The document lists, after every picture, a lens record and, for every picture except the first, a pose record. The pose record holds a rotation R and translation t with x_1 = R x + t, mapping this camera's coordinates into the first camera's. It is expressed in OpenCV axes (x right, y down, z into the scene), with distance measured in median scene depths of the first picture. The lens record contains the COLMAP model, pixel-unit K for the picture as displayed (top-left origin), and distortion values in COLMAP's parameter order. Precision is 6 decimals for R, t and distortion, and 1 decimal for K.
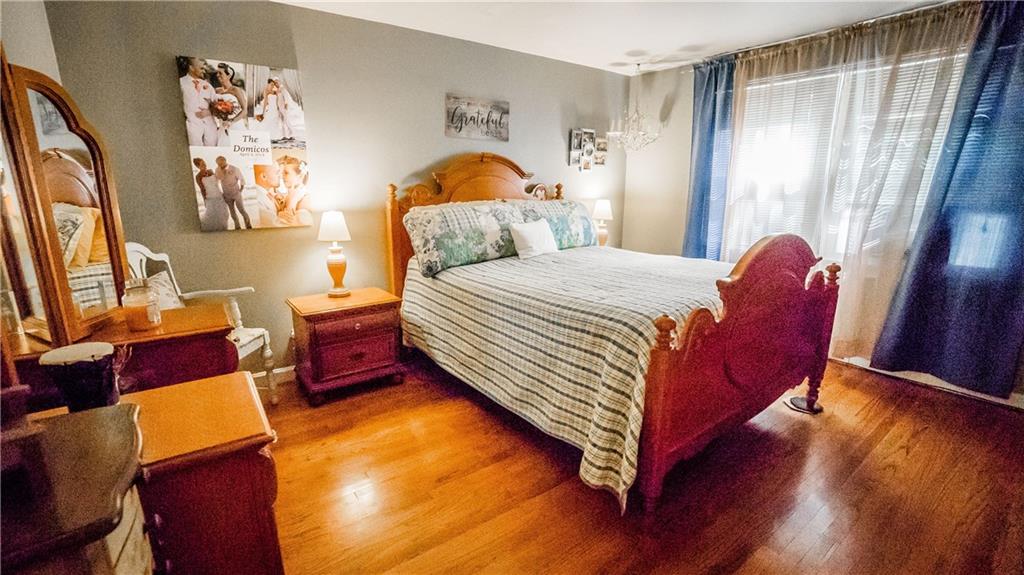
lens RADIAL K [[449.8, 0, 505.9], [0, 449.8, 292.8], [0, 0, 1]] dist [-0.061727, 0.022110]
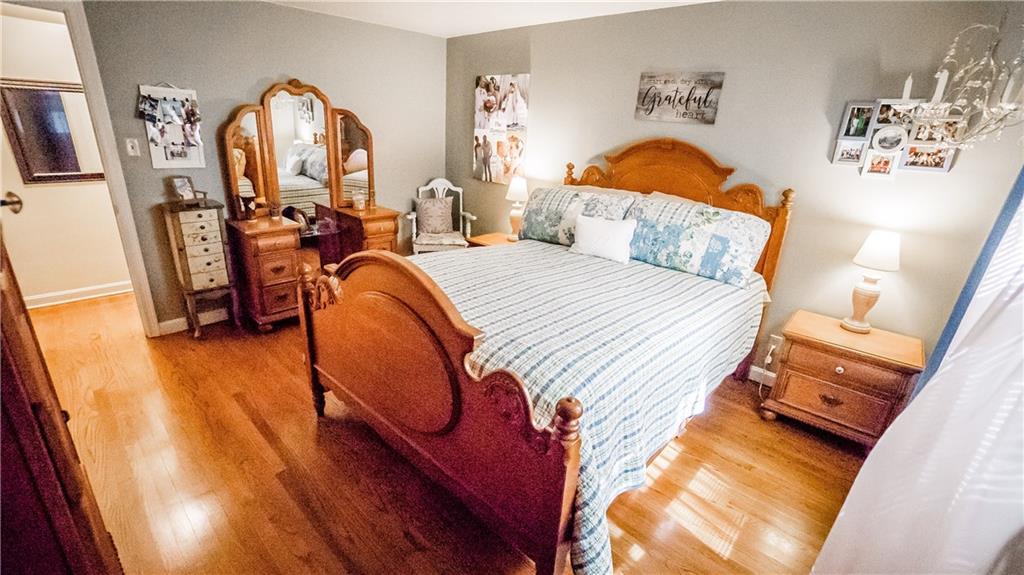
lens RADIAL K [[449.8, 0, 505.9], [0, 449.8, 292.8], [0, 0, 1]] dist [-0.061727, 0.022110]
pose [[0.185566, 0.350710, -0.917915, 1.034858], [-0.279240, 0.914448, 0.292934, -0.266186], [0.942120, 0.201960, 0.267622, 0.701566]]
